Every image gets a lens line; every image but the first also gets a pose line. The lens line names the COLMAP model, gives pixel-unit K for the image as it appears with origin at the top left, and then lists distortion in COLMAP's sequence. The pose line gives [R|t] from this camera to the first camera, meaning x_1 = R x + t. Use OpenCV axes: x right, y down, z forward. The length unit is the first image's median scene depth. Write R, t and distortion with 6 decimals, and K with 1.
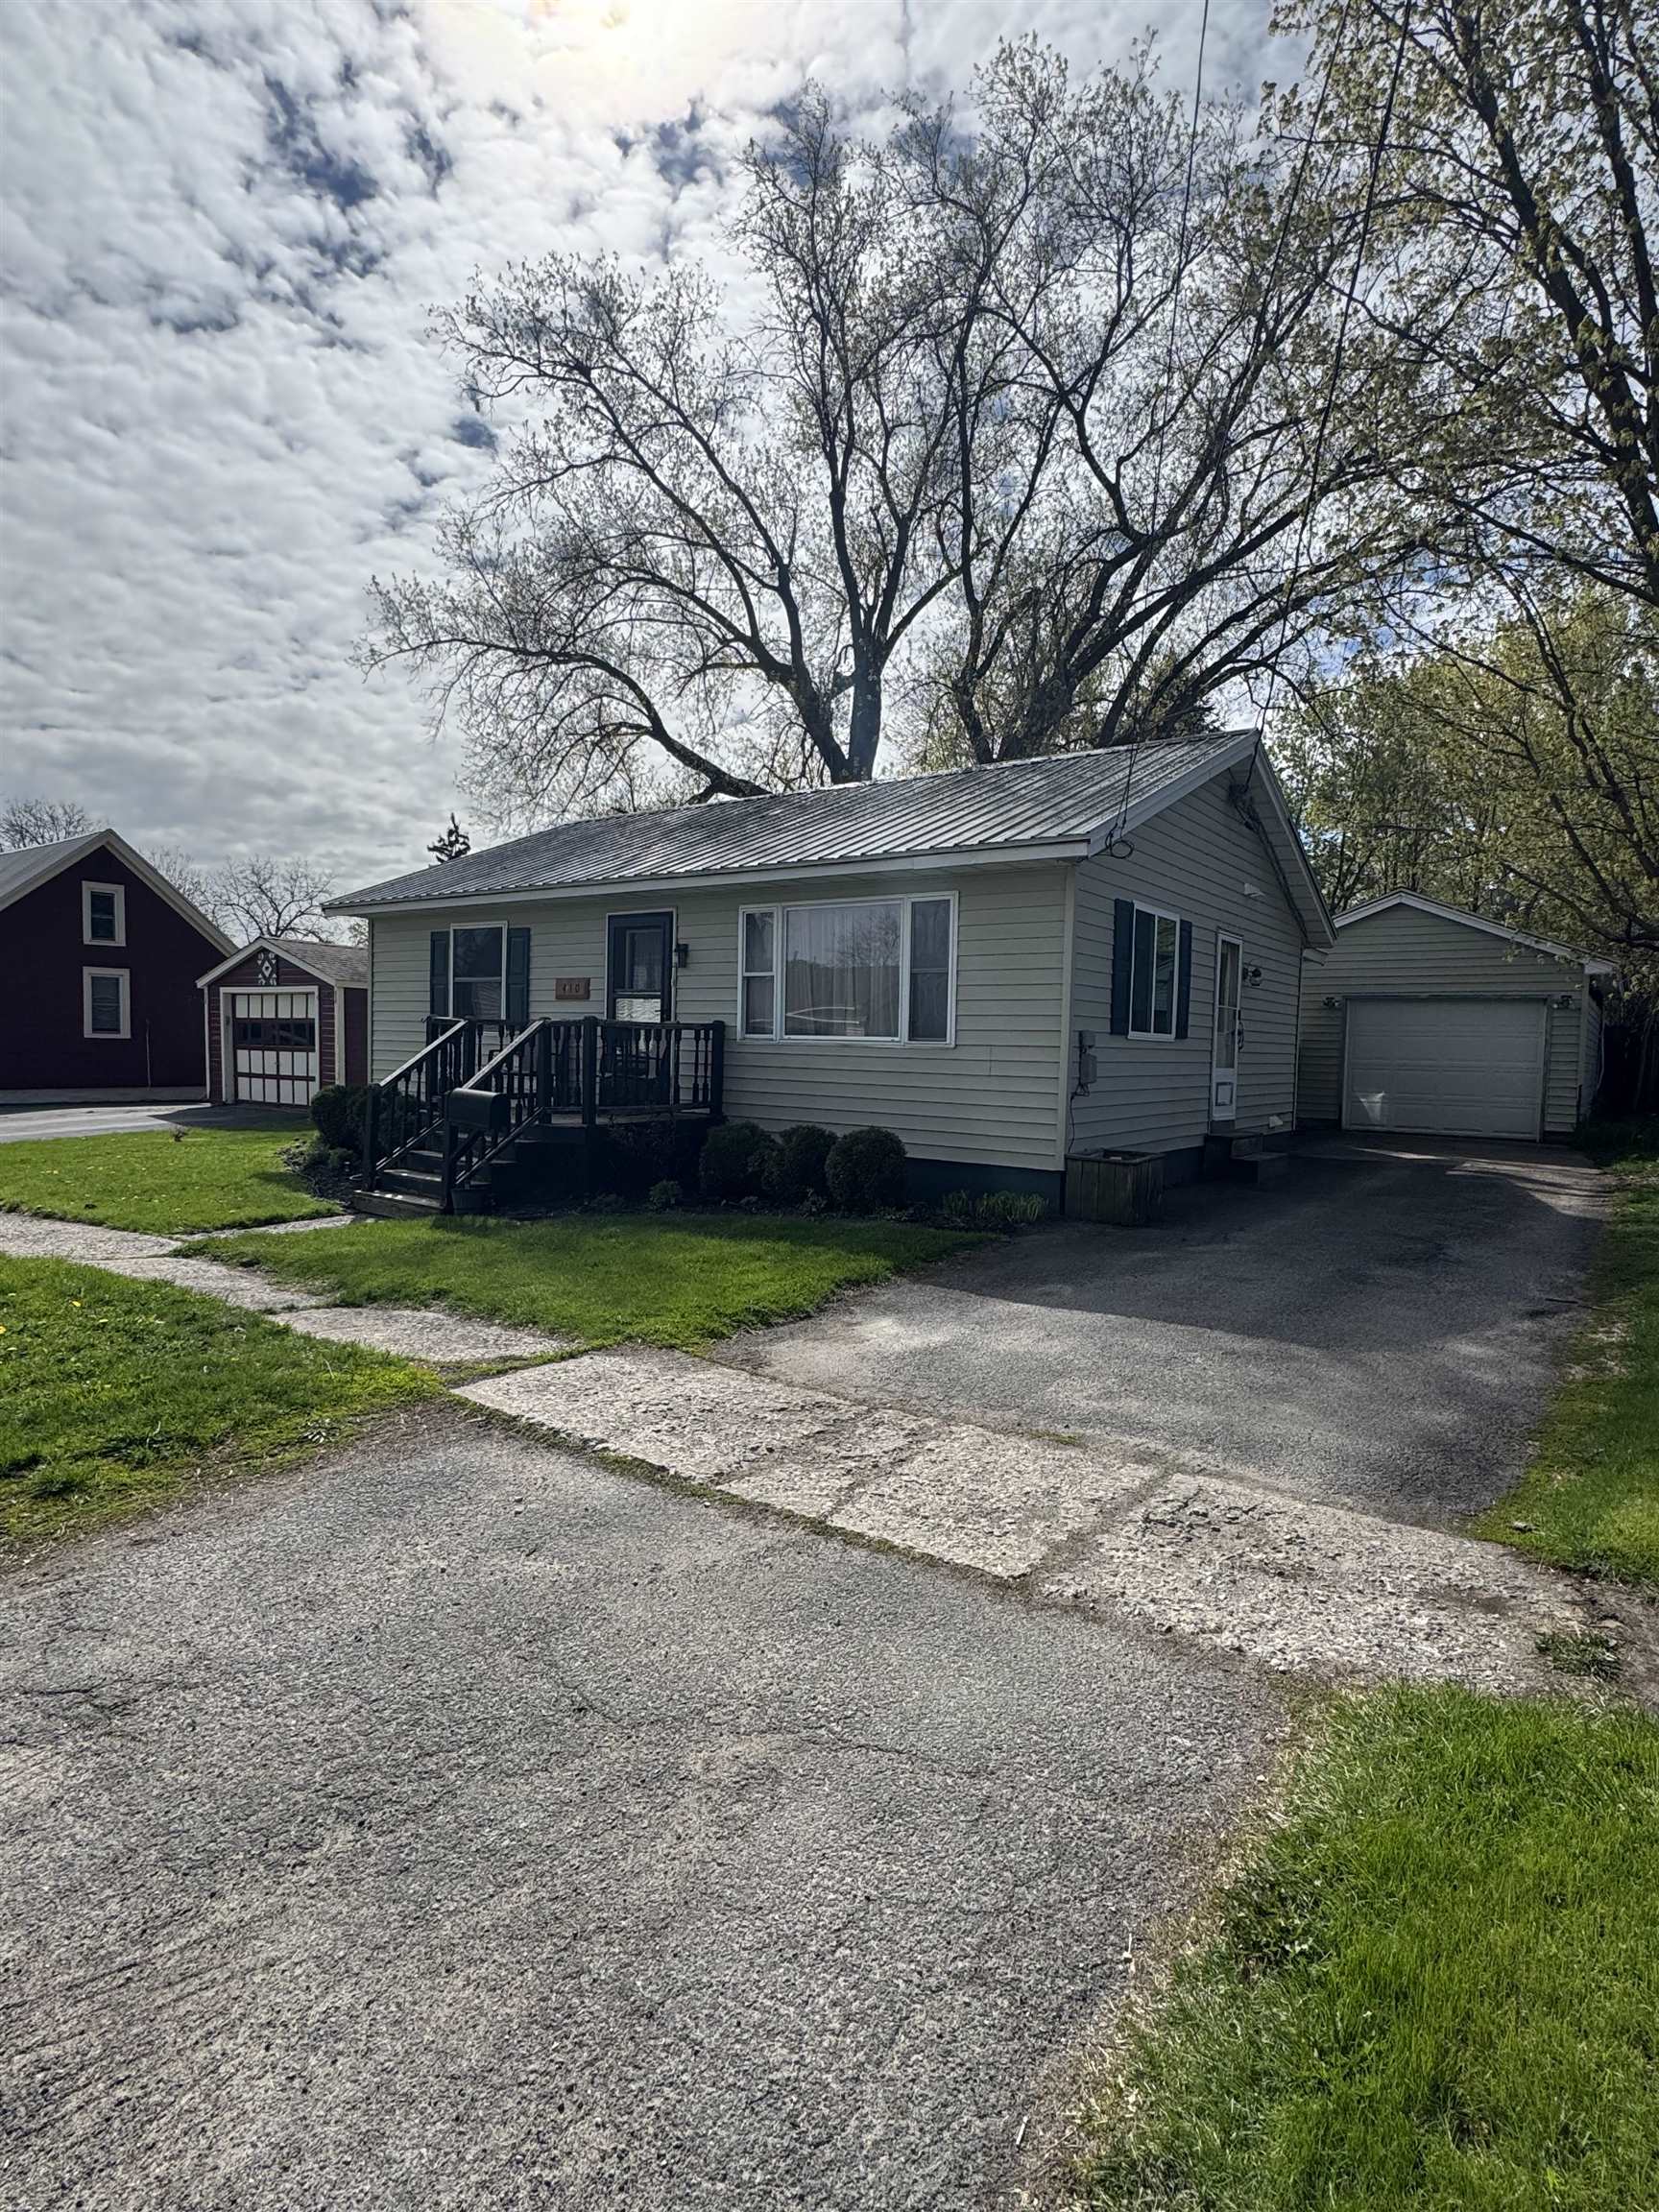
lens RADIAL K [[1135.1, 0, 828.2], [0, 1135.1, 1105.7], [0, 0, 1]] dist [0.000474, 0.000150]
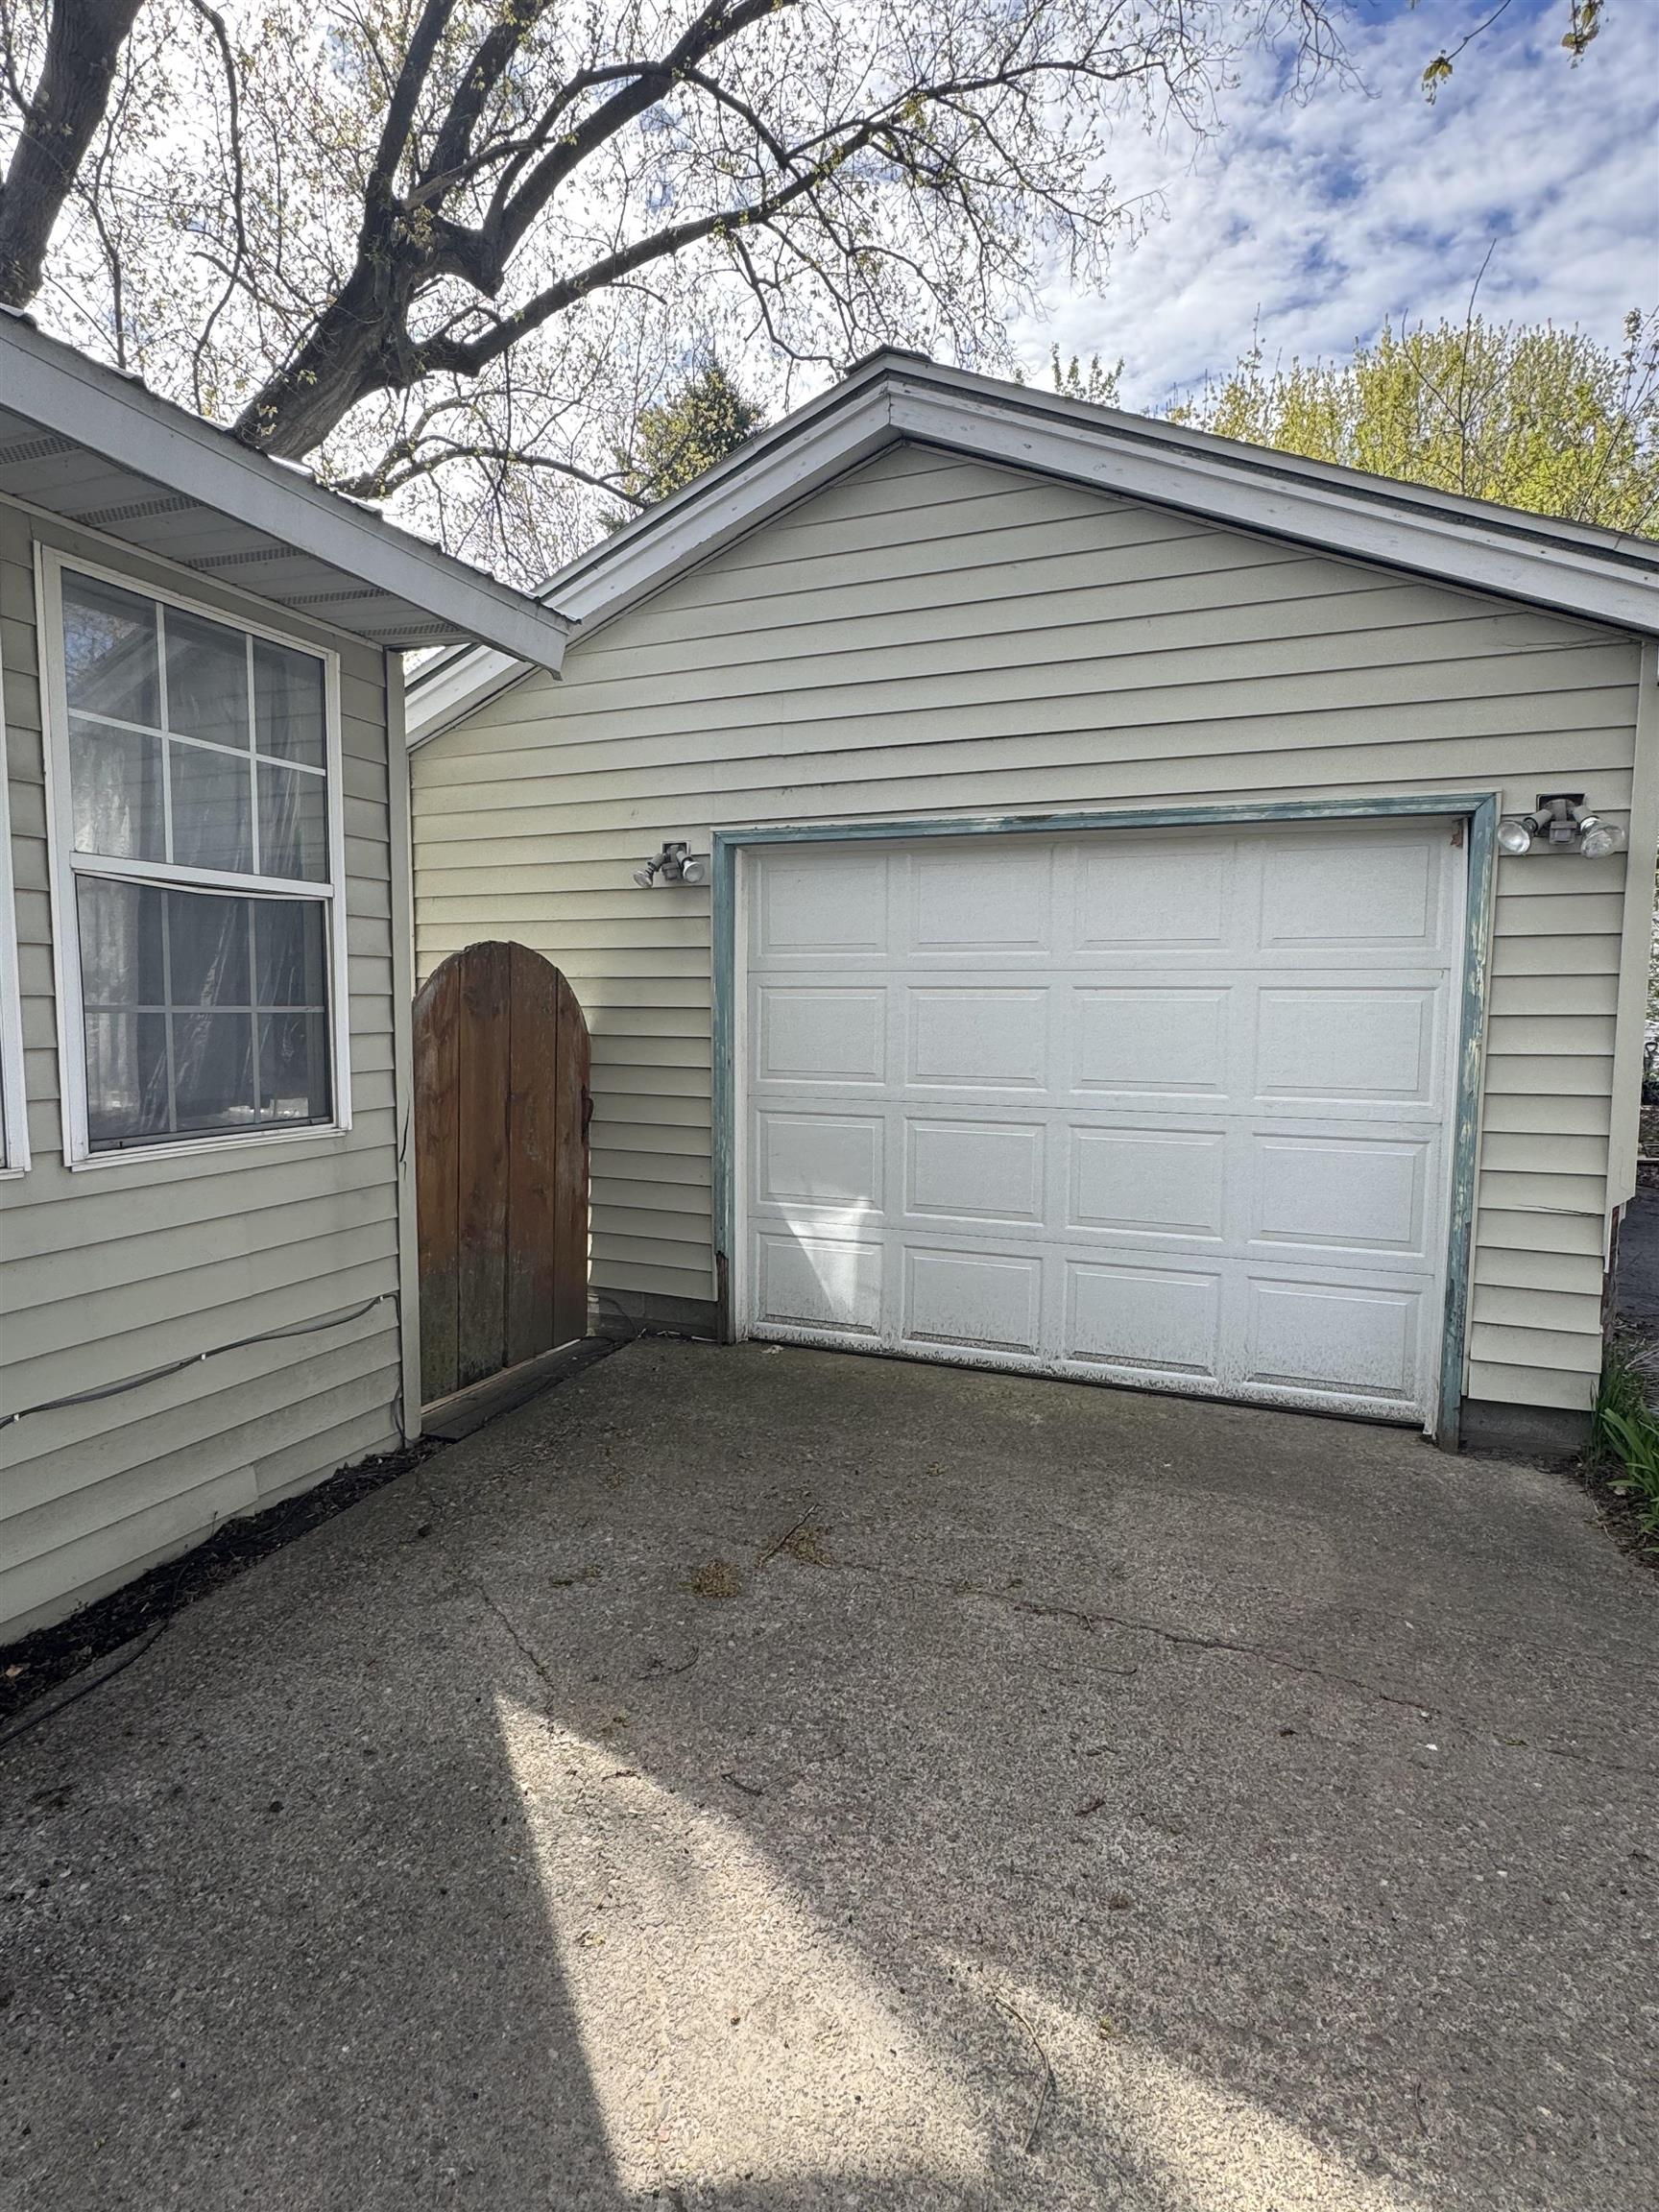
lens RADIAL K [[1135.1, 0, 814.3], [0, 1135.1, 1103.2], [0, 0, 1]] dist [0.000474, 0.000150]
pose [[0.975229, -0.038726, 0.217781, 0.598999], [0.028131, 0.998274, 0.051545, -0.069266], [-0.219401, -0.044141, 0.974636, 1.061719]]
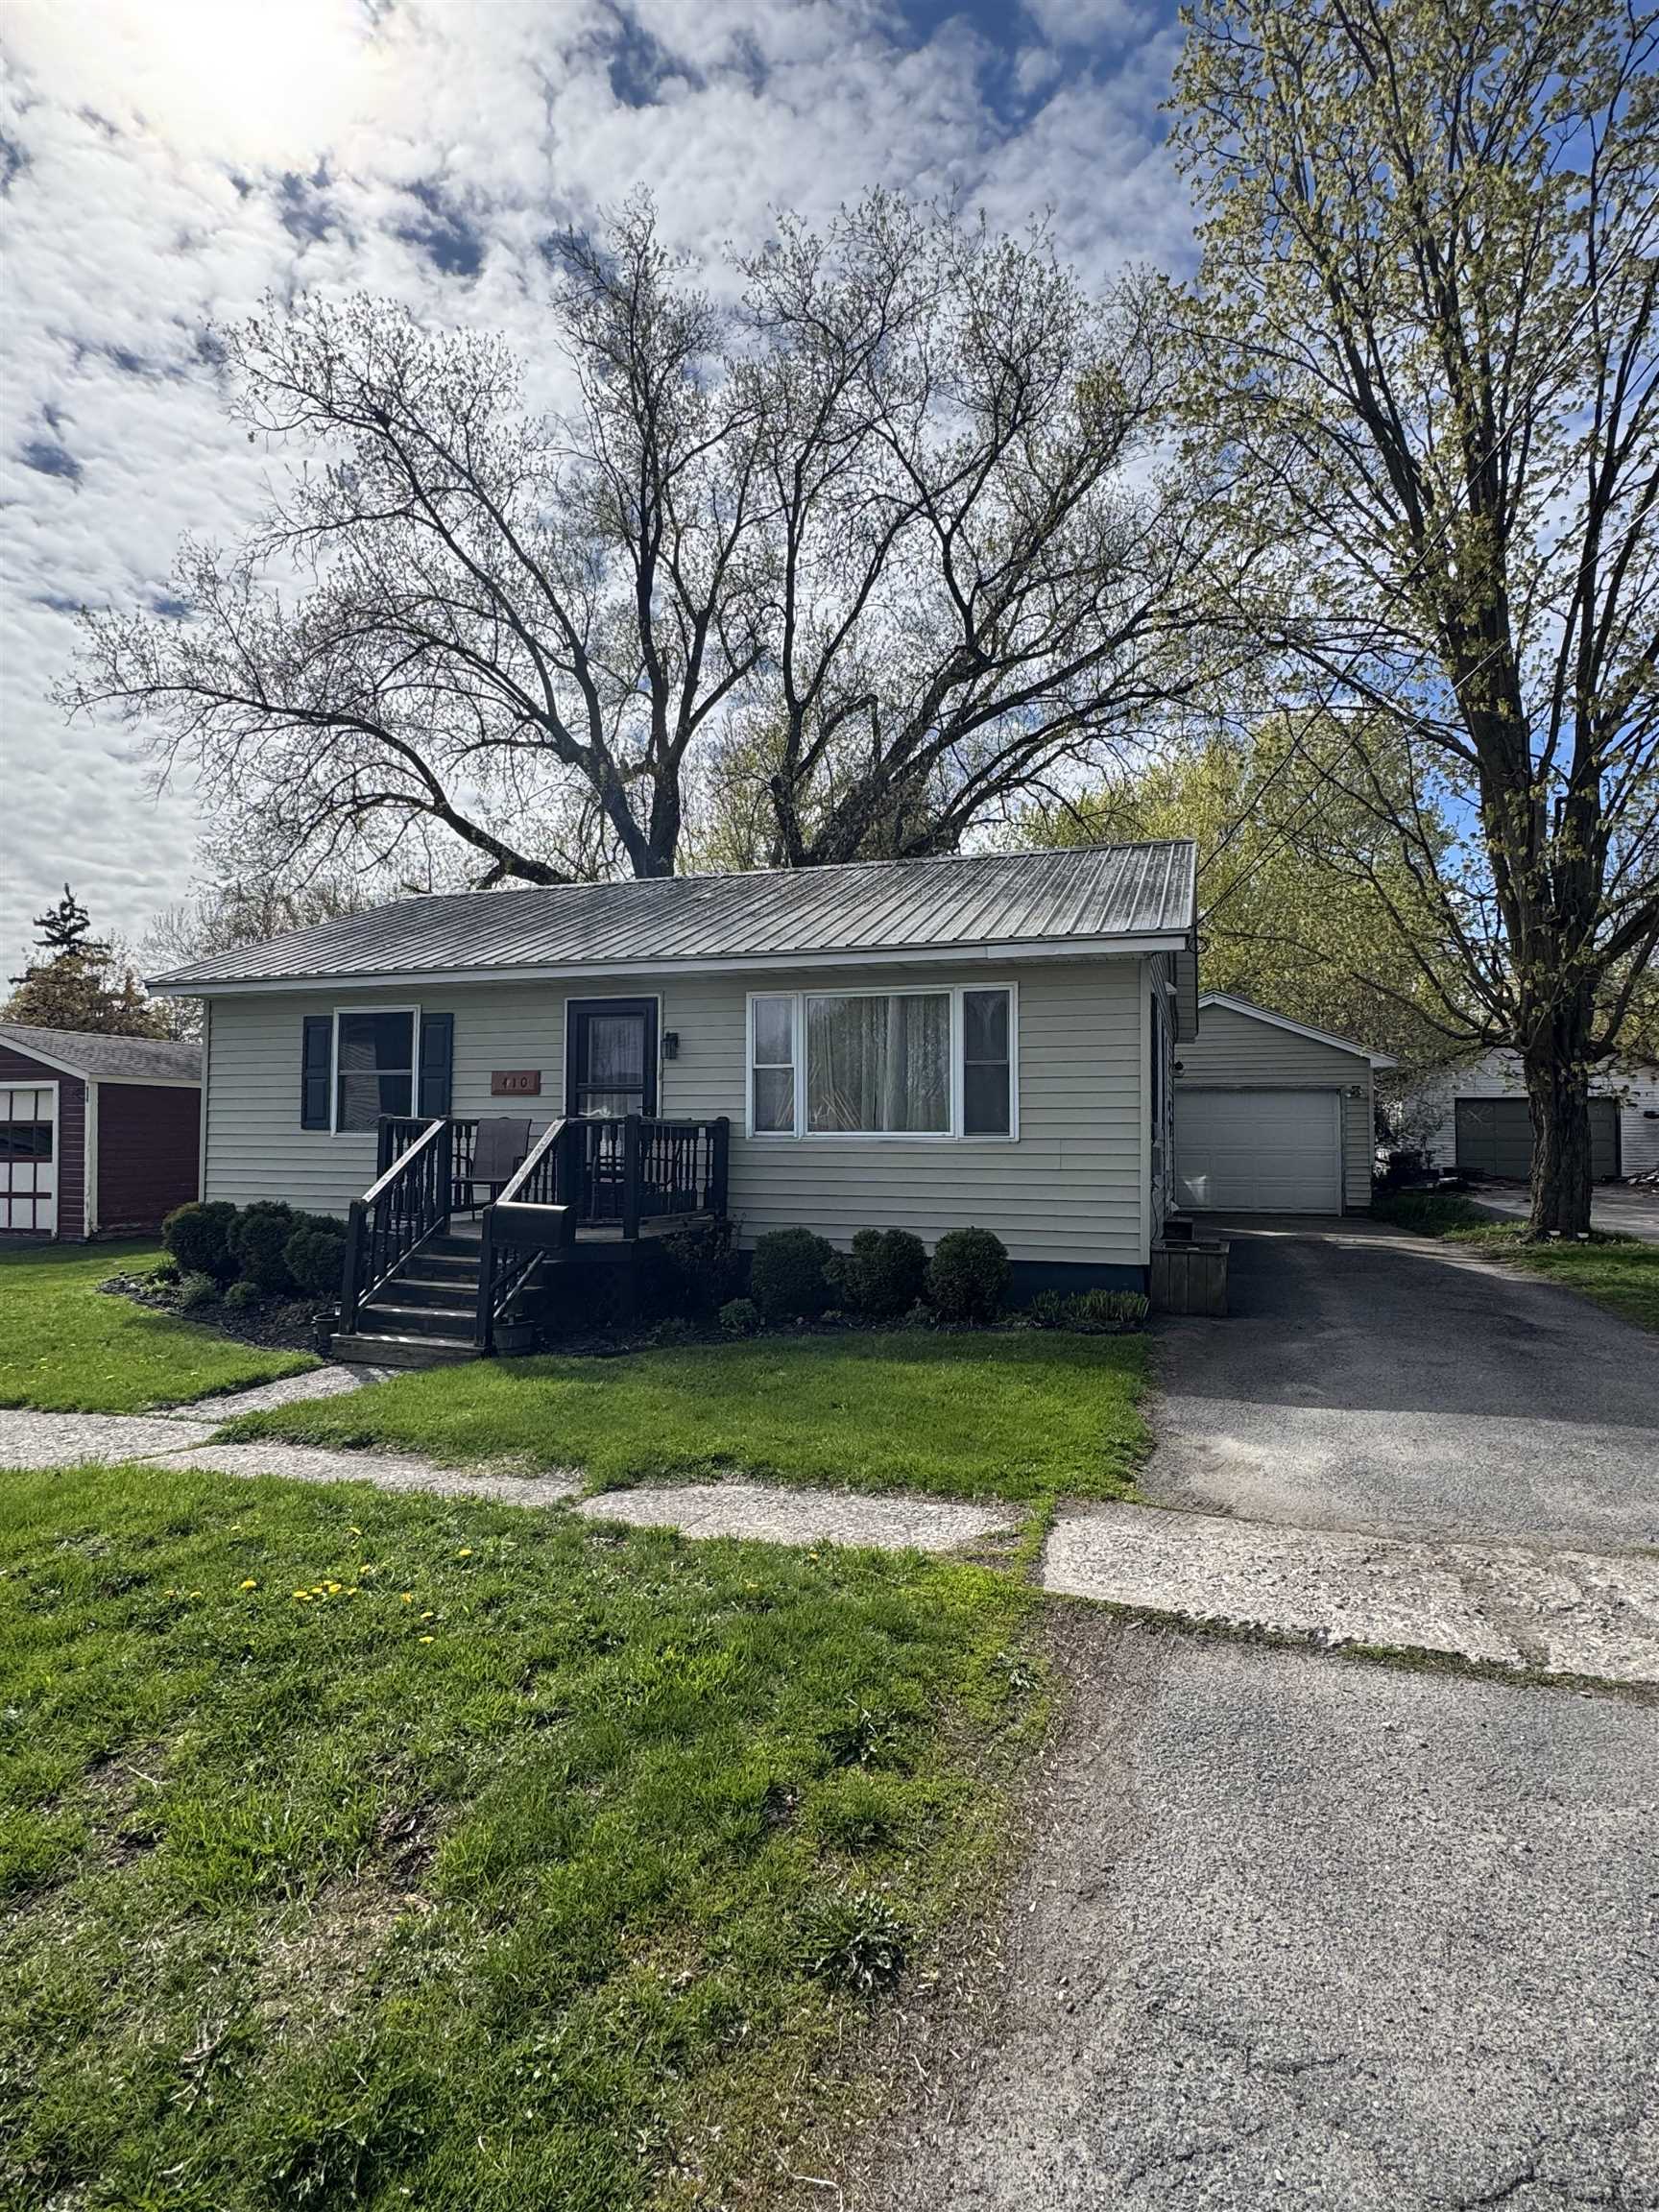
lens RADIAL K [[1135.1, 0, 830.4], [0, 1135.1, 1105.5], [0, 0, 1]] dist [0.000474, 0.000150]
pose [[0.953851, -0.009361, 0.300133, -0.256240], [0.034027, 0.996445, -0.077062, -0.010026], [-0.298345, 0.083719, 0.950779, 0.097344]]
